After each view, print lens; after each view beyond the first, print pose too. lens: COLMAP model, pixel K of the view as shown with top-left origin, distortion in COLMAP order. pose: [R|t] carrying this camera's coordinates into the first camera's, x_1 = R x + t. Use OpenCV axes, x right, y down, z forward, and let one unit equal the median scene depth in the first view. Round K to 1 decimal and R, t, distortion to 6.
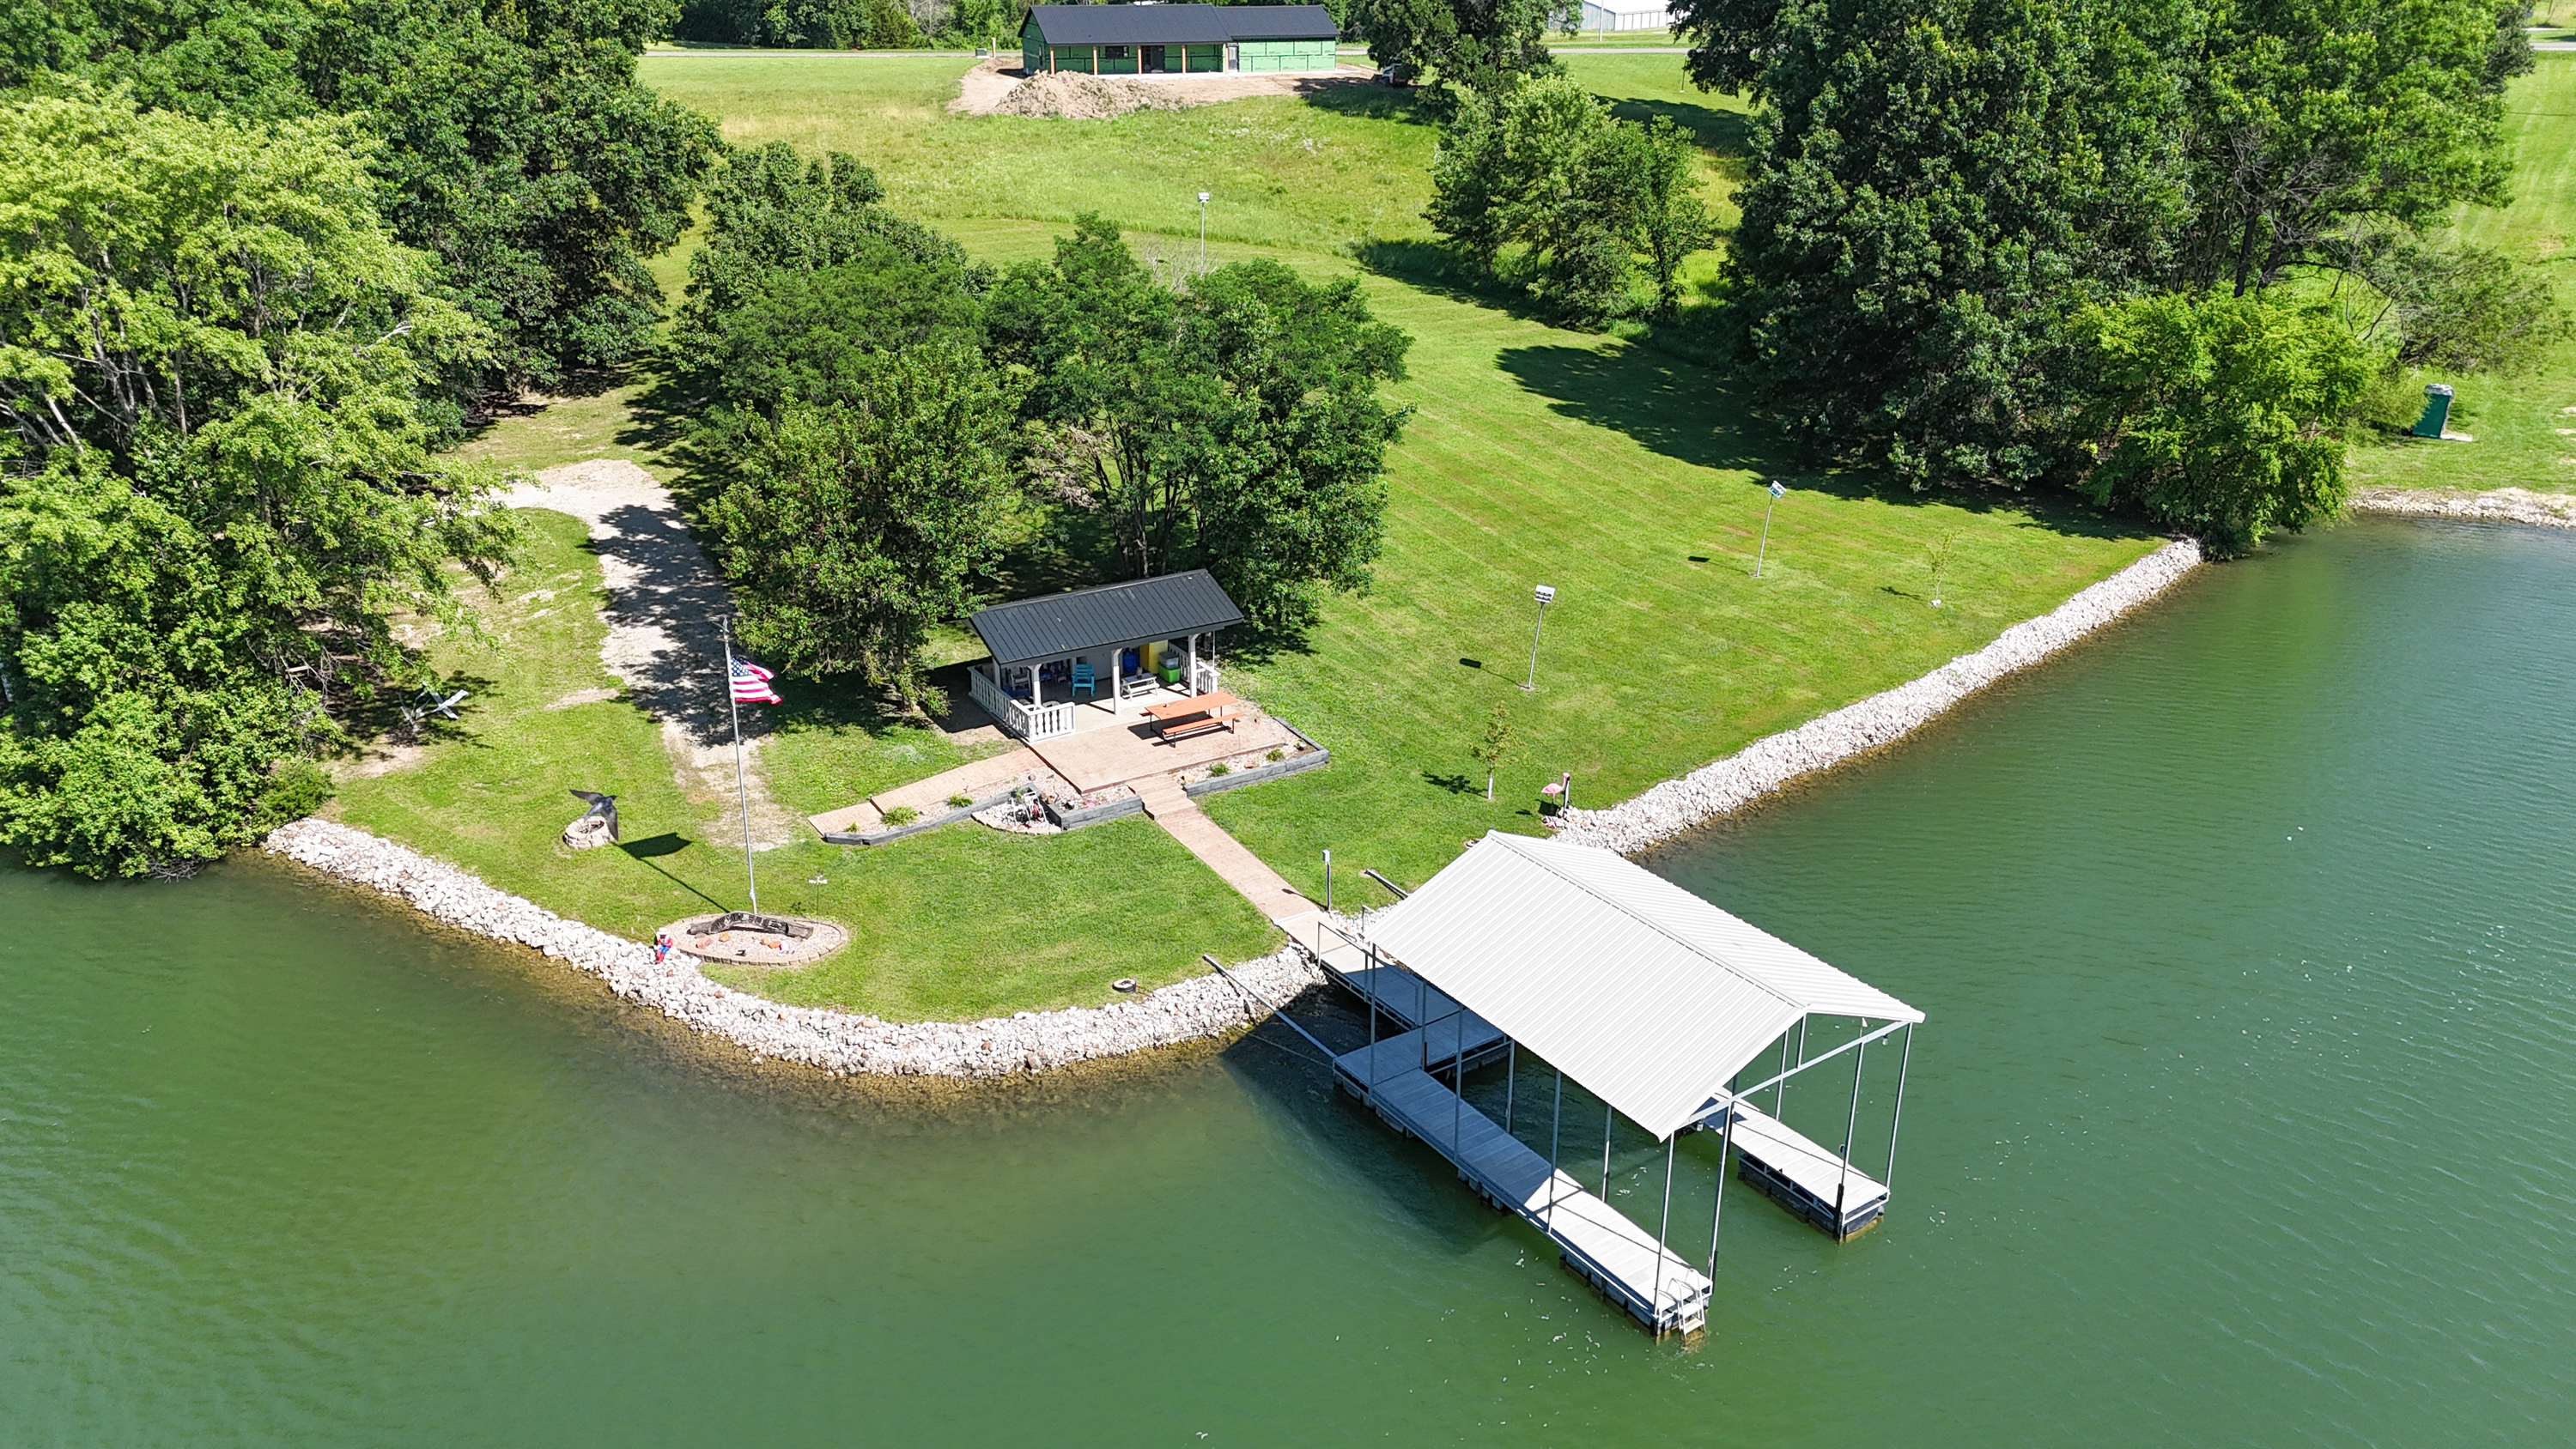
lens RADIAL K [[1921.4, 0, 1303.0], [0, 1921.4, 738.6], [0, 0, 1]] dist [0.057268, -0.022547]
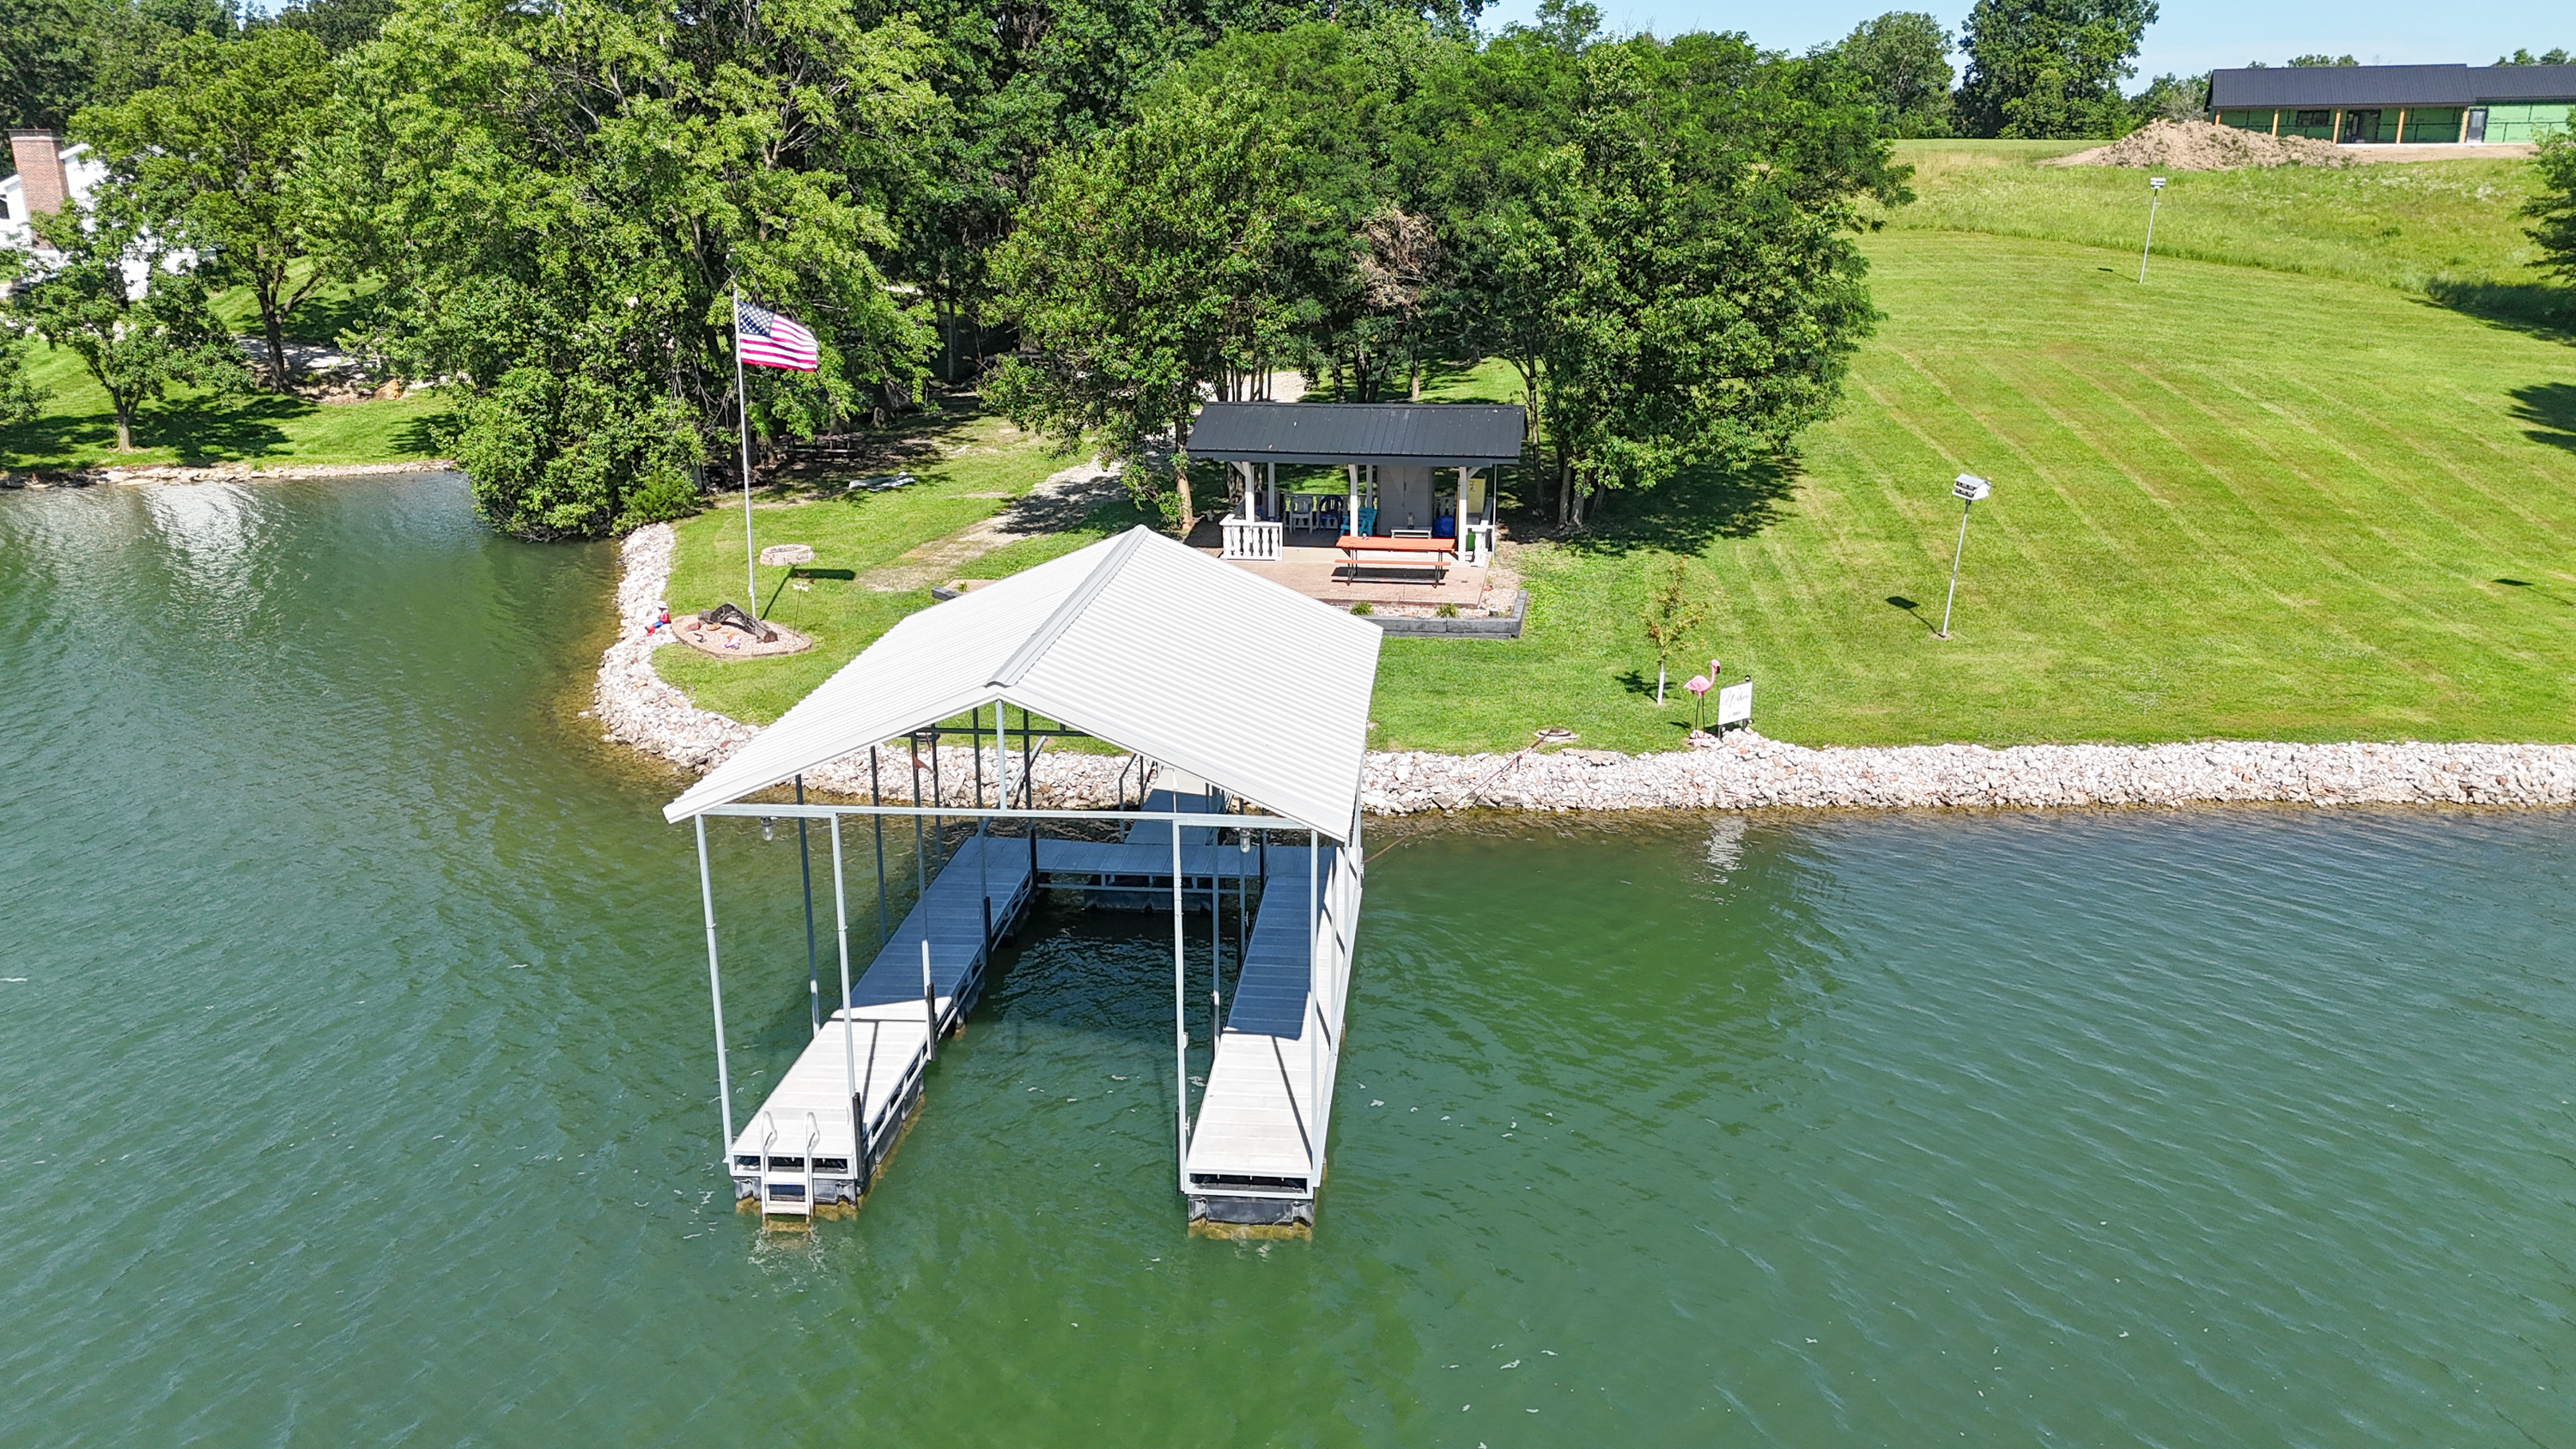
lens RADIAL K [[1921.4, 0, 1286.2], [0, 1921.4, 712.5], [0, 0, 1]] dist [0.057268, -0.022547]
pose [[0.769345, 0.177294, -0.613738, 0.378477], [-0.246070, 0.968831, -0.028587, 0.079300], [0.589540, 0.173016, 0.788992, 0.347553]]
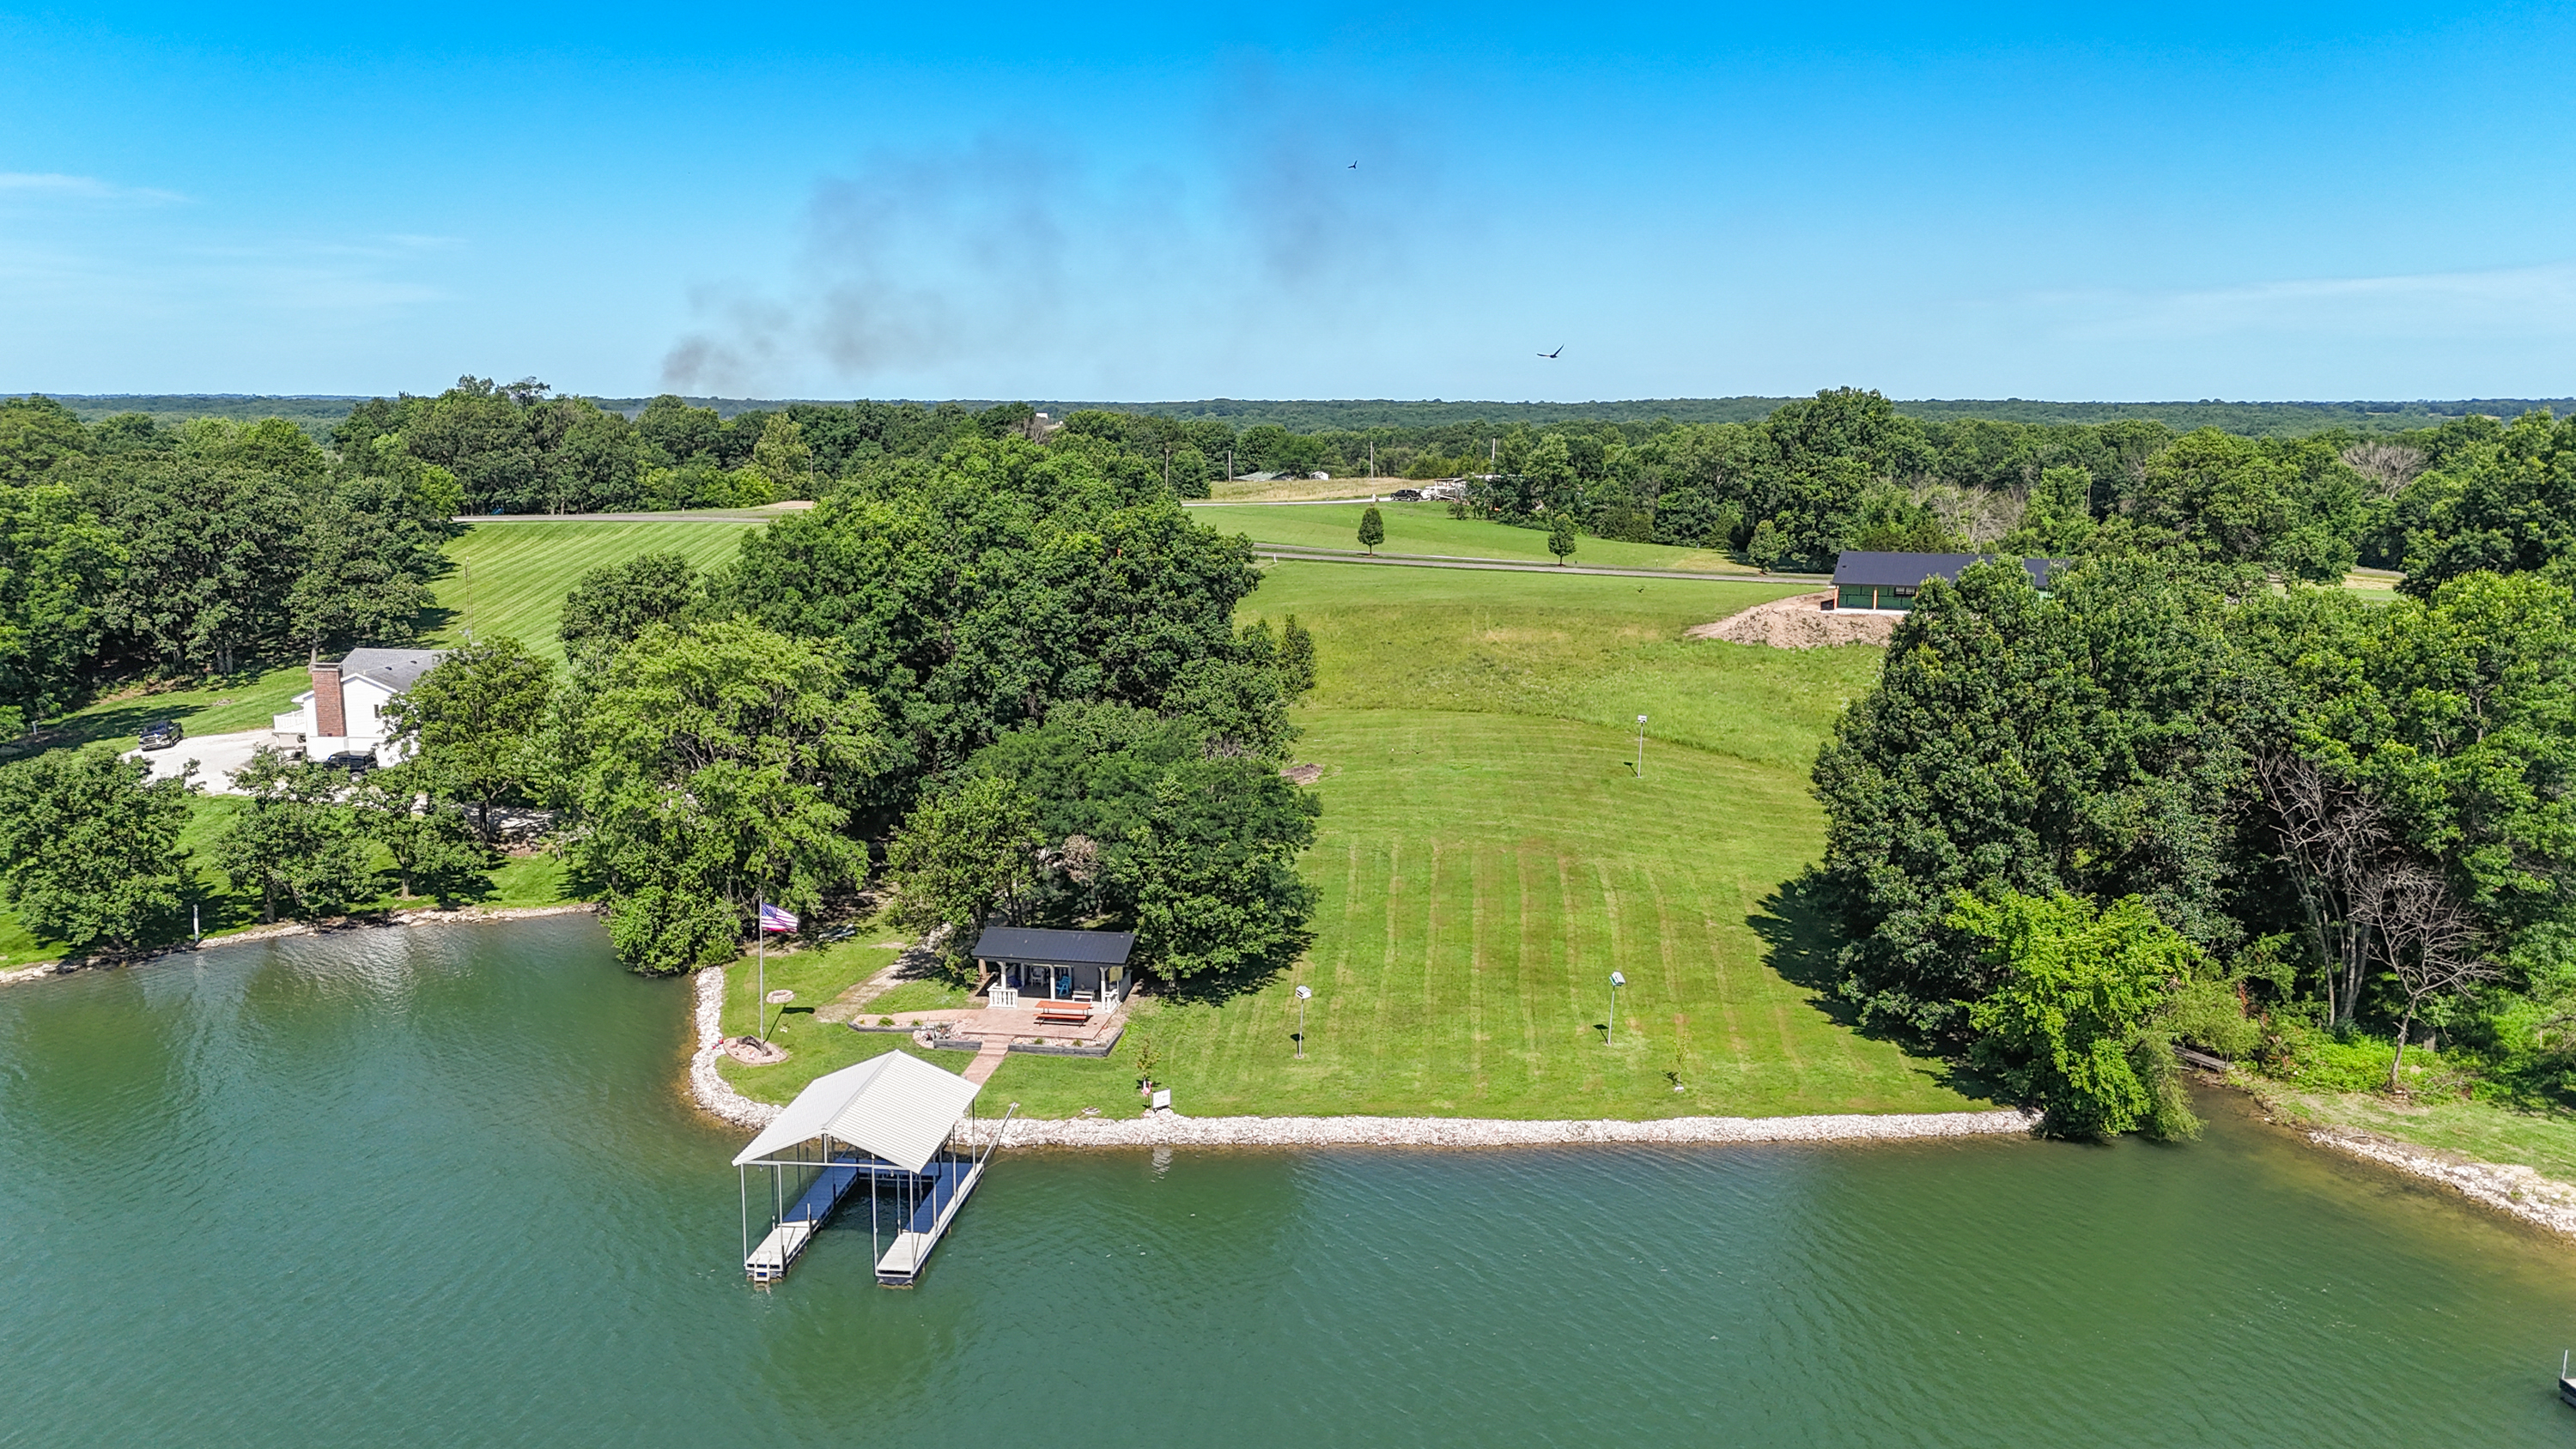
lens RADIAL K [[1921.4, 0, 1303.6], [0, 1921.4, 716.0], [0, 0, 1]] dist [0.057268, -0.022547]
pose [[0.768430, 0.110737, -0.630280, 1.081024], [-0.255280, 0.956199, -0.143235, -0.068876], [0.586811, 0.270964, 0.763041, -0.223796]]
